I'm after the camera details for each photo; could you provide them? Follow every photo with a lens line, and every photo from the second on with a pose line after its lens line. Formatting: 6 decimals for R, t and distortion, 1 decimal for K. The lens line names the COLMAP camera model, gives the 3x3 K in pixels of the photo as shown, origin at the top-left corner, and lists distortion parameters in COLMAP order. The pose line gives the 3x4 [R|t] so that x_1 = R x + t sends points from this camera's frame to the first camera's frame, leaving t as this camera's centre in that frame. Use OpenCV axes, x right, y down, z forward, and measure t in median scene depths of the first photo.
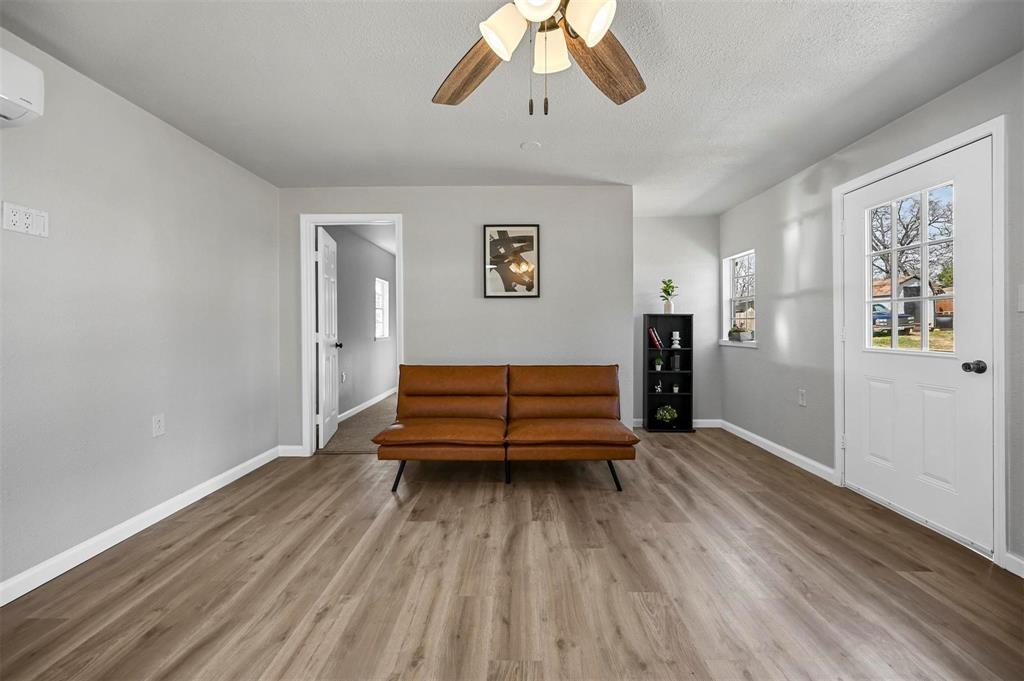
lens RADIAL K [[412.5, 0, 513.0], [0, 412.5, 327.4], [0, 0, 1]] dist [0.000031, -0.000071]
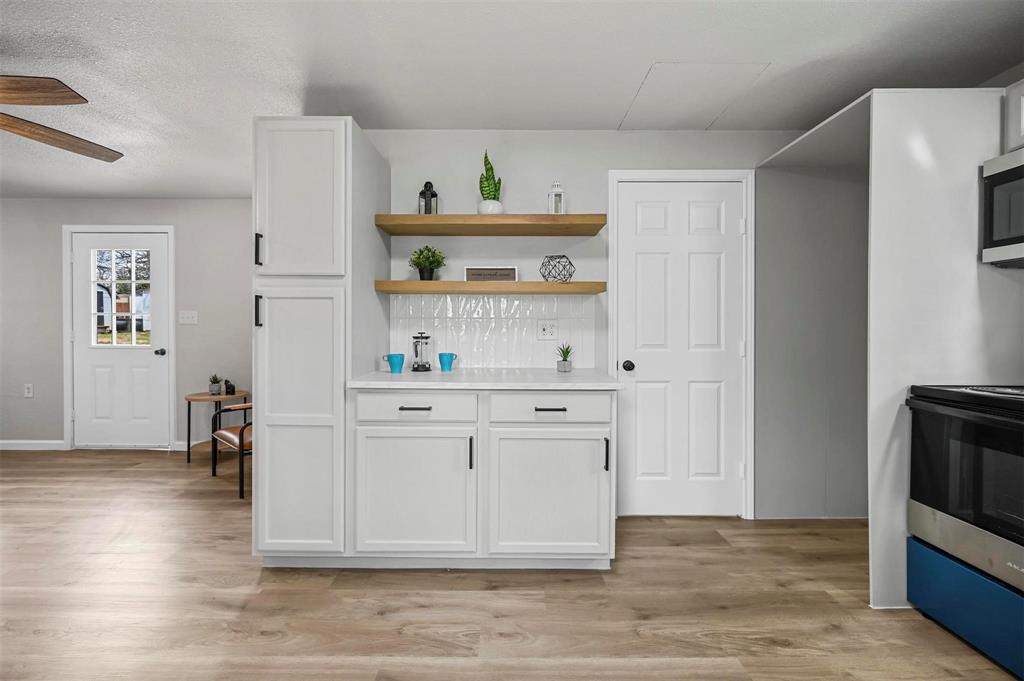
lens RADIAL K [[405.8, 0, 511.0], [0, 405.8, 328.1], [0, 0, 1]] dist [-0.000023, -0.000105]
pose [[-0.013855, 0.001938, 0.999902, -0.370197], [0.000112, 0.999998, -0.001936, -0.005451], [-0.999904, 0.000085, -0.013855, -0.282791]]
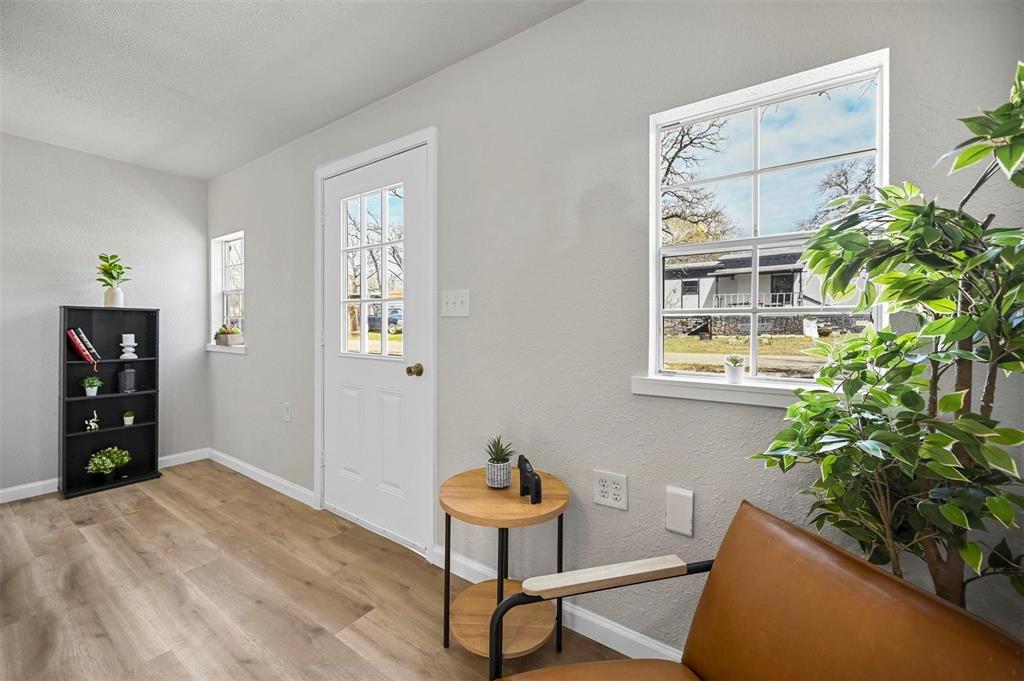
lens RADIAL K [[405.8, 0, 511.0], [0, 405.8, 328.1], [0, 0, 1]] dist [-0.000023, -0.000105]
pose [[0.553674, 0.000992, 0.832733, 0.202938], [-0.005375, 0.999983, 0.002382, -0.005080], [-0.832716, -0.005795, 0.553670, 0.123242]]
